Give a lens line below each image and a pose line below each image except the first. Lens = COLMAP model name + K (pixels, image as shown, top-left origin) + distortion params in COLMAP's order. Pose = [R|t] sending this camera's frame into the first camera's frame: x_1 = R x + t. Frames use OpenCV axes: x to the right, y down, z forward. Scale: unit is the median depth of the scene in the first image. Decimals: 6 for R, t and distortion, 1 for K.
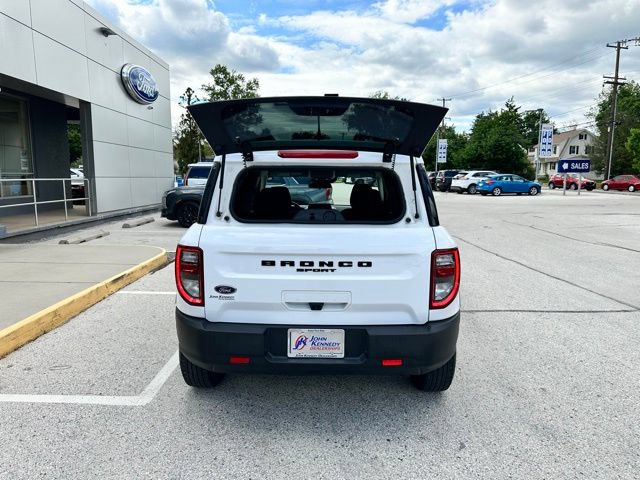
lens RADIAL K [[451.4, 0, 319.6], [0, 451.4, 241.1], [0, 0, 1]] dist [0.047342, -0.063297]
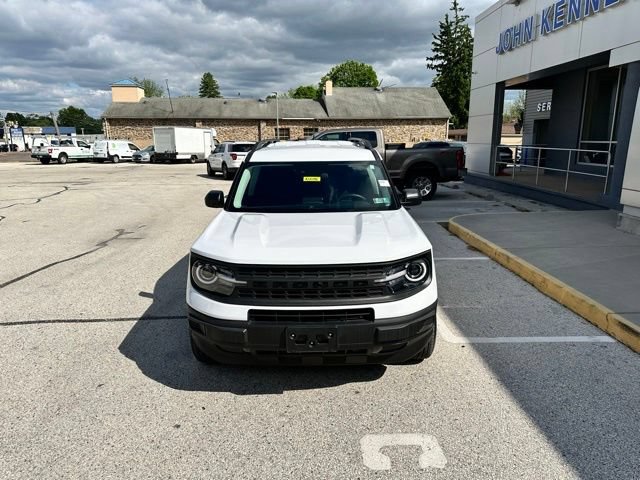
lens RADIAL K [[451.4, 0, 319.1], [0, 451.4, 244.5], [0, 0, 1]] dist [0.047342, -0.063297]
pose [[-0.999893, 0.005762, -0.013472, 0.008419], [0.000505, 0.932438, 0.361330, -0.508617], [0.014644, 0.361285, -0.932341, 3.011258]]
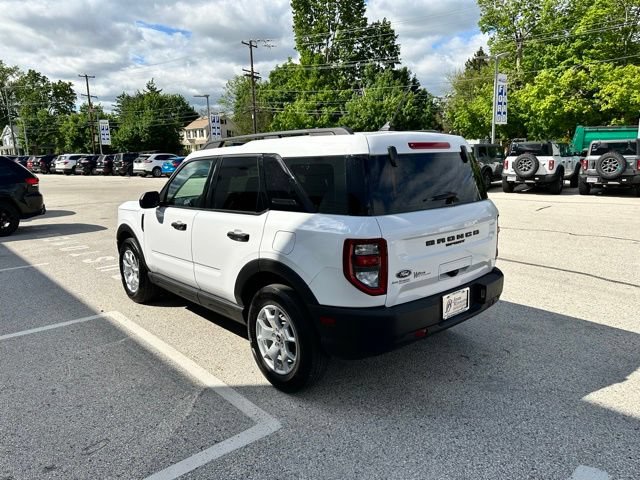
lens RADIAL K [[451.4, 0, 315.9], [0, 451.4, 237.2], [0, 0, 1]] dist [0.047342, -0.063297]
pose [[0.741654, -0.139841, 0.656044, -0.856554], [0.119791, 0.989918, 0.075586, -0.068622], [-0.660000, 0.022529, 0.750928, 0.268370]]
